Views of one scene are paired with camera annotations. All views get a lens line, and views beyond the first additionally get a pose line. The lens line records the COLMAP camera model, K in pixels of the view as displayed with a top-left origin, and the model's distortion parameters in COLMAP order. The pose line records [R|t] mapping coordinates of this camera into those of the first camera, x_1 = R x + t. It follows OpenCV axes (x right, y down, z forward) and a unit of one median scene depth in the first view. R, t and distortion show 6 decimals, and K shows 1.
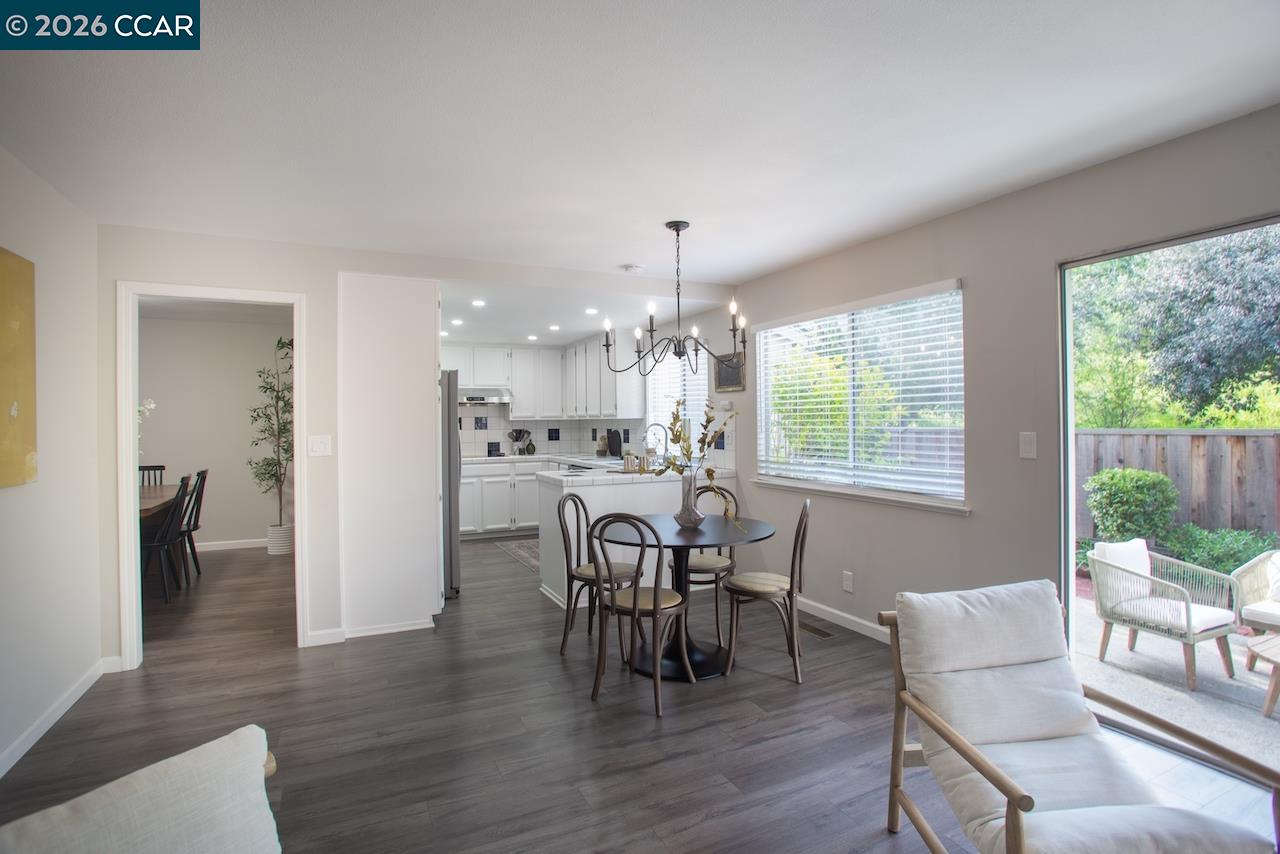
lens RADIAL K [[614.8, 0, 641.5], [0, 614.8, 418.8], [0, 0, 1]] dist [-0.026199, 0.003816]
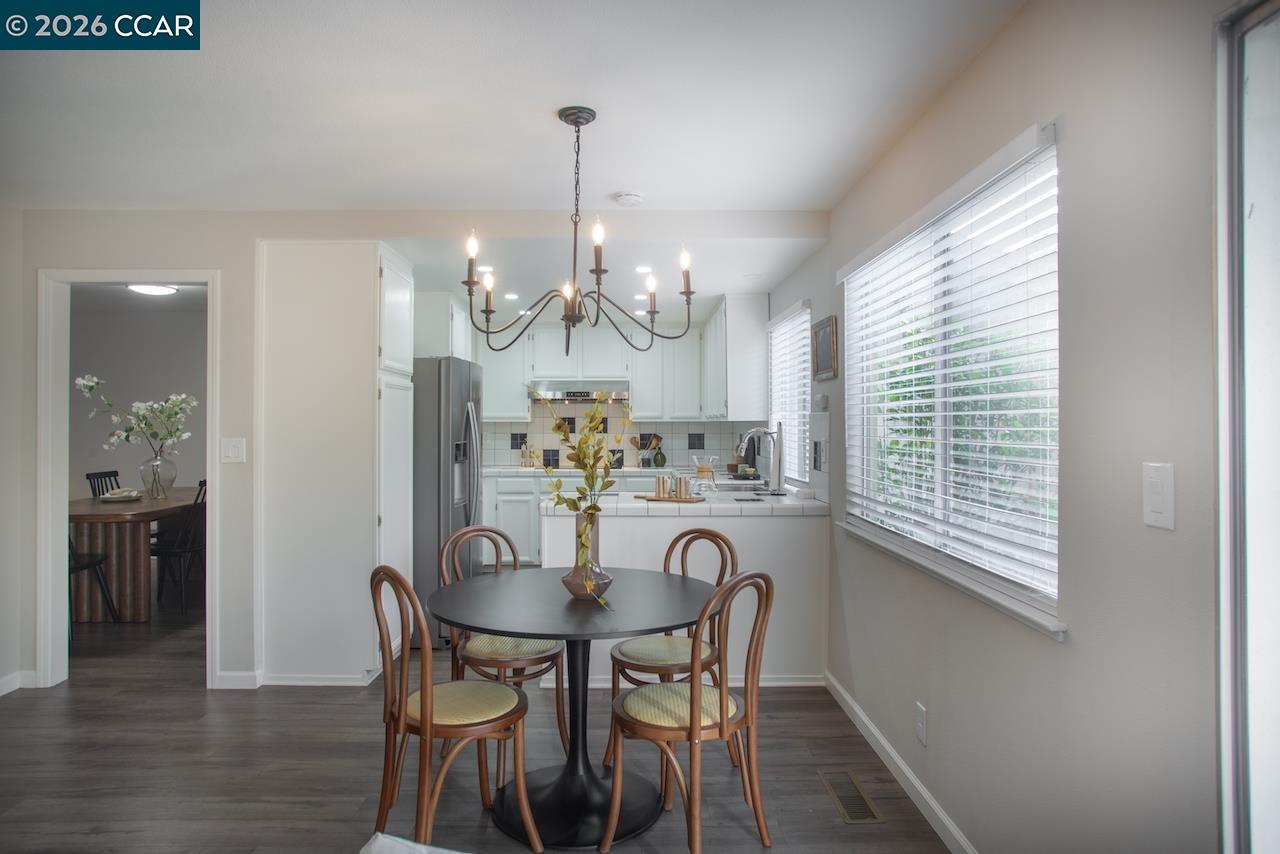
lens RADIAL K [[756.3, 0, 641.0], [0, 756.3, 421.9], [0, 0, 1]] dist [-0.015690, 0.005354]
pose [[0.905566, 0.009467, -0.424099, 0.225187], [-0.008023, 0.999954, 0.005190, -0.002824], [0.424129, -0.001298, 0.905601, 0.163944]]
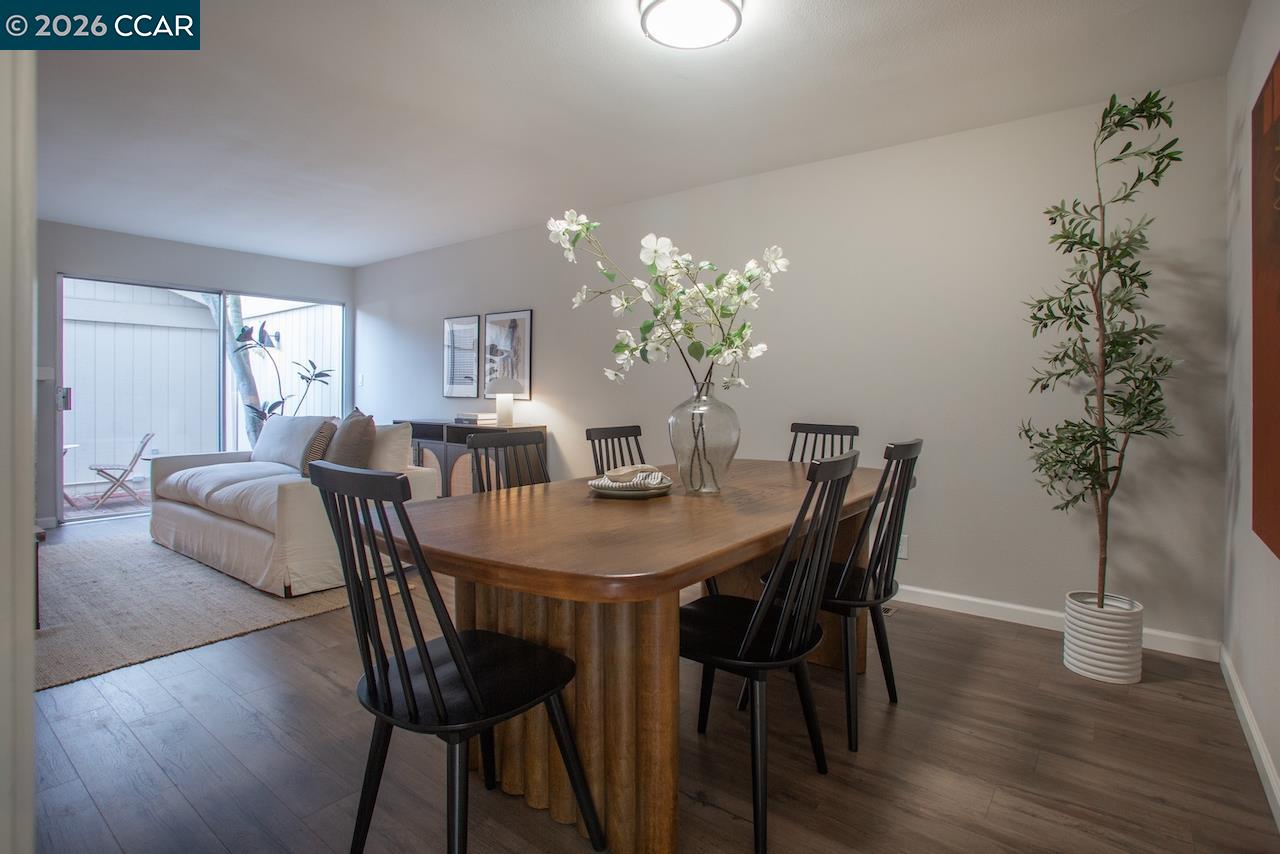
lens RADIAL K [[616.6, 0, 651.3], [0, 616.6, 404.7], [0, 0, 1]] dist [-0.003707, -0.000080]
pose [[0.451835, 0.025608, -0.891734, -0.350303], [-0.005978, 0.999652, 0.025678, 0.040444], [0.892082, -0.006271, 0.451831, 0.529927]]
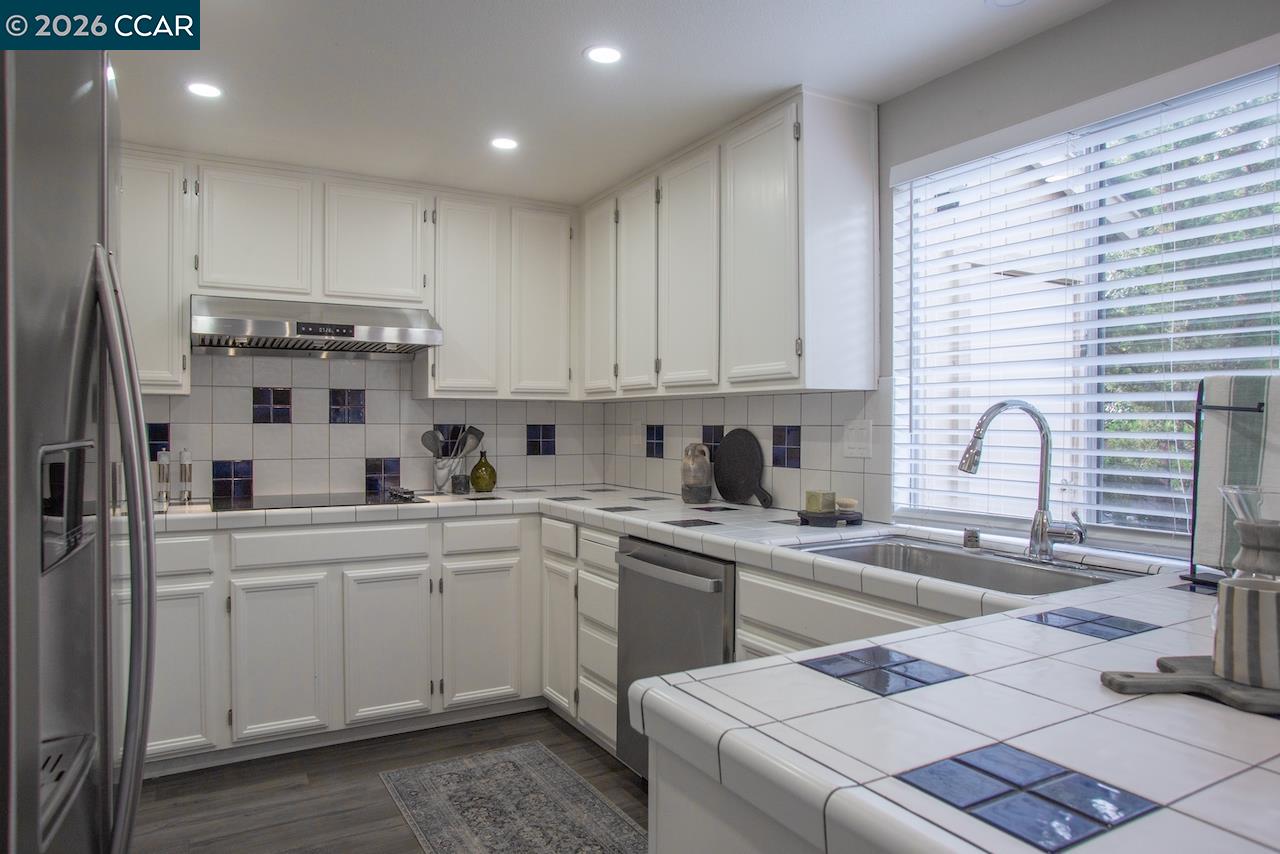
lens RADIAL K [[826.1, 0, 640.0], [0, 826.1, 435.5], [0, 0, 1]] dist [-0.008093, -0.000280]
pose [[0.998604, 0.012179, 0.051398, -0.128507], [-0.013128, 0.999749, 0.018160, 0.015198], [-0.051163, -0.018810, 0.998513, 0.569899]]
